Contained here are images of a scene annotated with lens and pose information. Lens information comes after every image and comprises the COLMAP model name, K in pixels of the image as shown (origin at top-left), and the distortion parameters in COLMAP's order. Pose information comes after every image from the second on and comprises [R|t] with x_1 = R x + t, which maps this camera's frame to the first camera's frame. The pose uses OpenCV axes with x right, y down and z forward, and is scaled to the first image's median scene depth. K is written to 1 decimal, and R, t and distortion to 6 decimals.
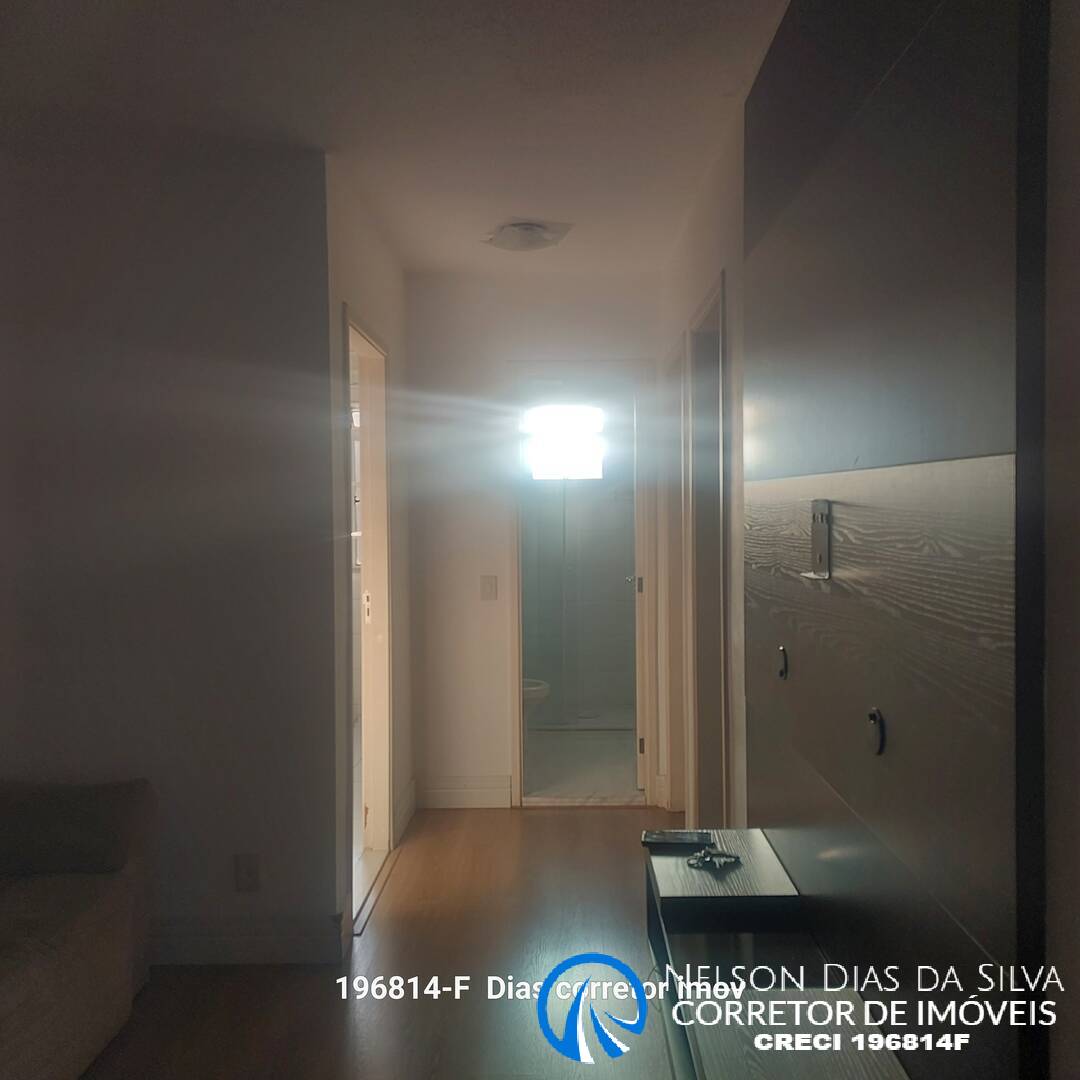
lens RADIAL K [[1067.6, 0, 553.7], [0, 1067.6, 540.1], [0, 0, 1]] dist [0.115092, -0.097183]
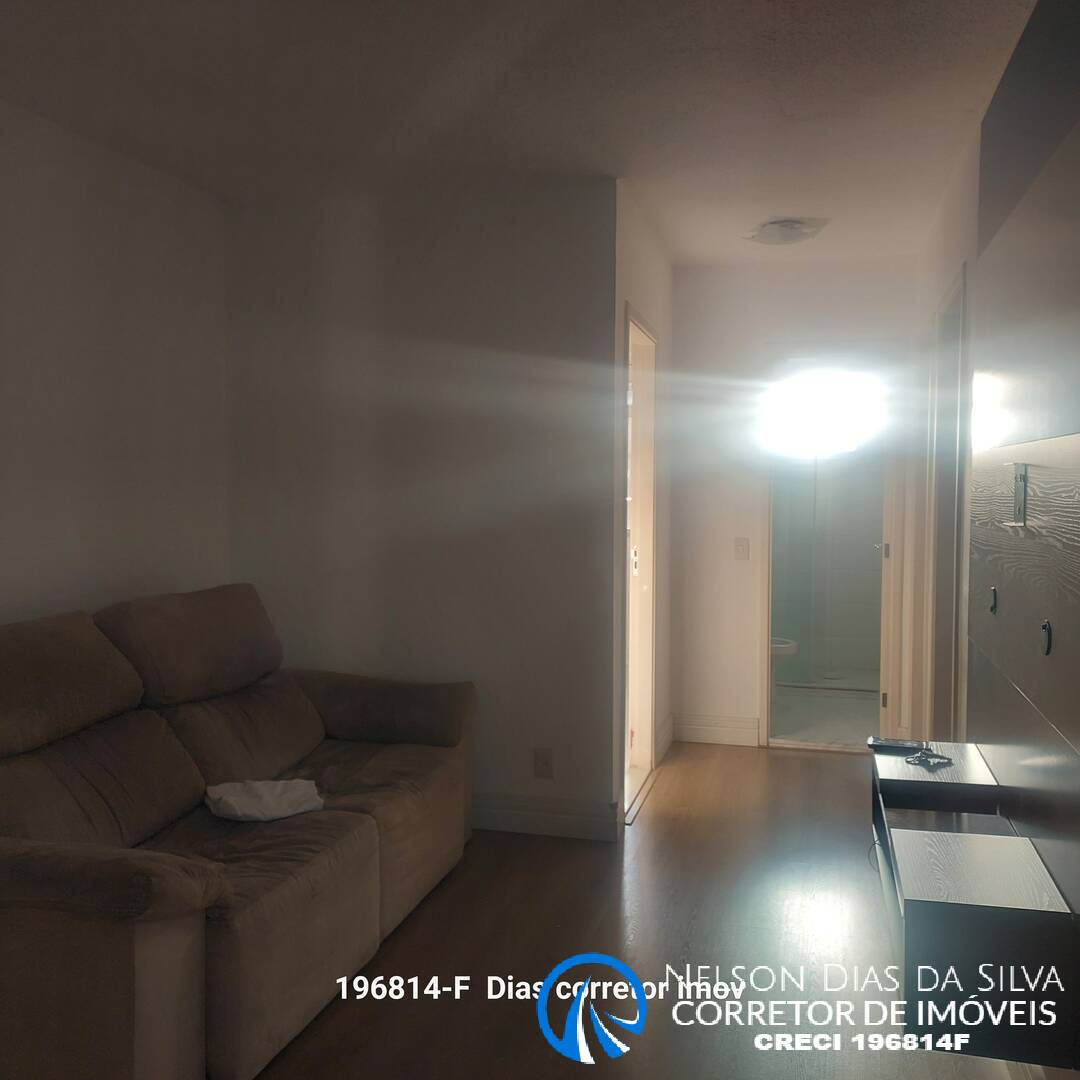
lens RADIAL K [[1067.6, 0, 553.7], [0, 1067.6, 540.1], [0, 0, 1]] dist [0.115092, -0.097183]
pose [[0.972875, 0.023703, -0.230116, 0.007817], [-0.018187, 0.999495, 0.026062, 0.015467], [0.230618, -0.021170, 0.972814, -0.190136]]
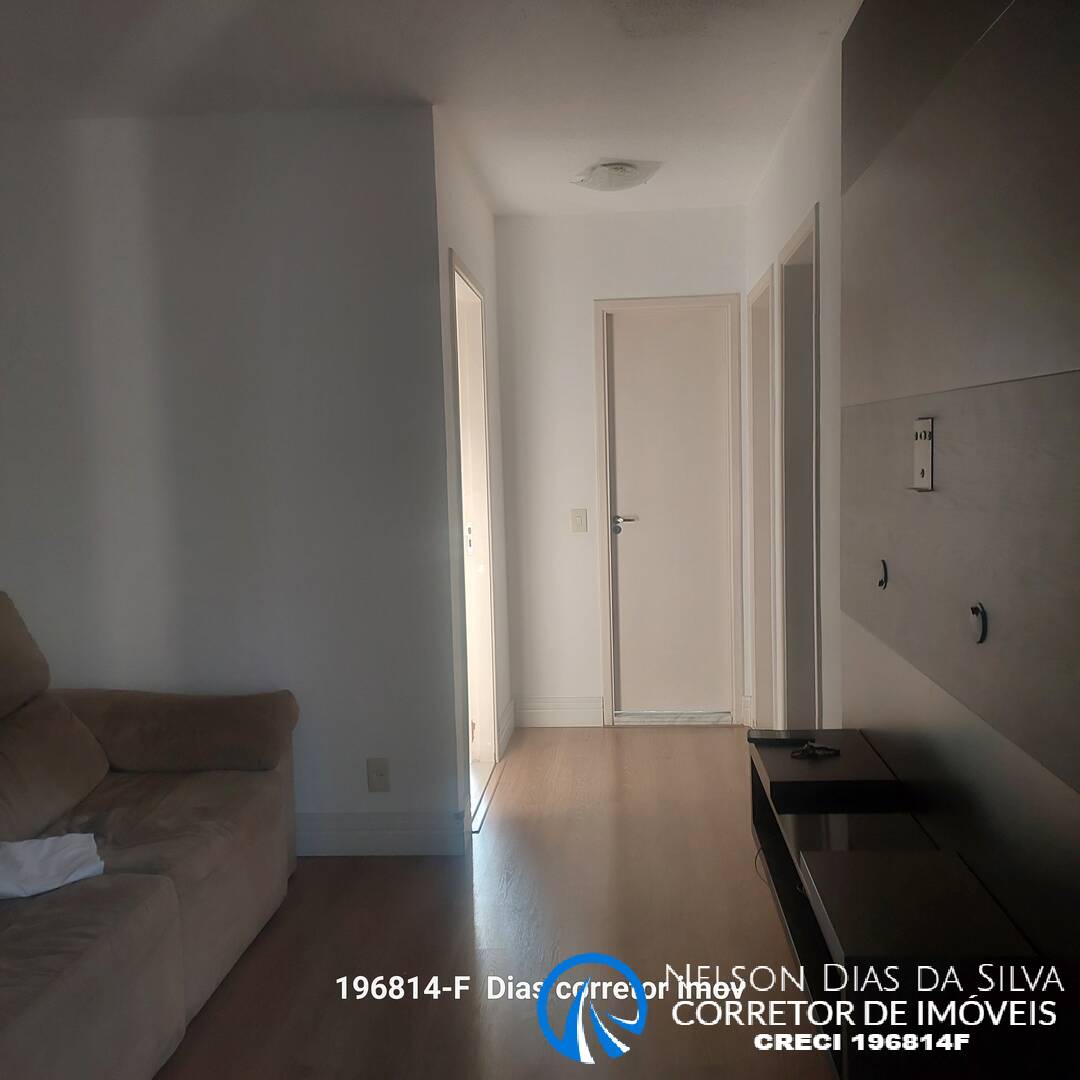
lens RADIAL K [[1060.3, 0, 552.4], [0, 1060.3, 541.7], [0, 0, 1]] dist [0.192950, -0.282636]
pose [[0.997919, -0.012195, -0.063316, -0.031736], [0.015730, 0.998327, 0.055637, 0.010583], [0.062531, -0.056517, 0.996442, -0.065666]]
